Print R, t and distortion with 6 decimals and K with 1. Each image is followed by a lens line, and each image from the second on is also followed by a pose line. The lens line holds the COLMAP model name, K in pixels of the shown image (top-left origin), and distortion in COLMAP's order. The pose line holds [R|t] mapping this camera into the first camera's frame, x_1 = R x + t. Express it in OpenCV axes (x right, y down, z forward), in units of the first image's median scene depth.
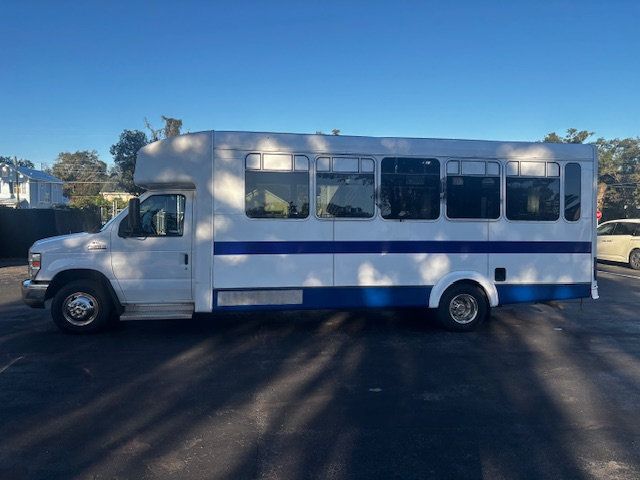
lens RADIAL K [[487.2, 0, 320.0], [0, 487.2, 240.0], [0, 0, 1]] dist [0.039808, -0.046563]
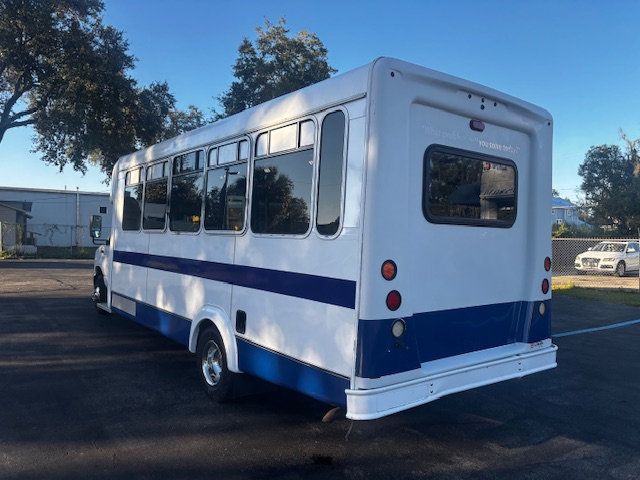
lens RADIAL K [[487.2, 0, 320.0], [0, 487.2, 240.0], [0, 0, 1]] dist [0.039808, -0.046563]
pose [[0.435129, -0.001023, -0.900368, 0.957615], [-0.051380, 0.998342, -0.025965, -0.020761], [0.898901, 0.057559, 0.434355, 0.816499]]
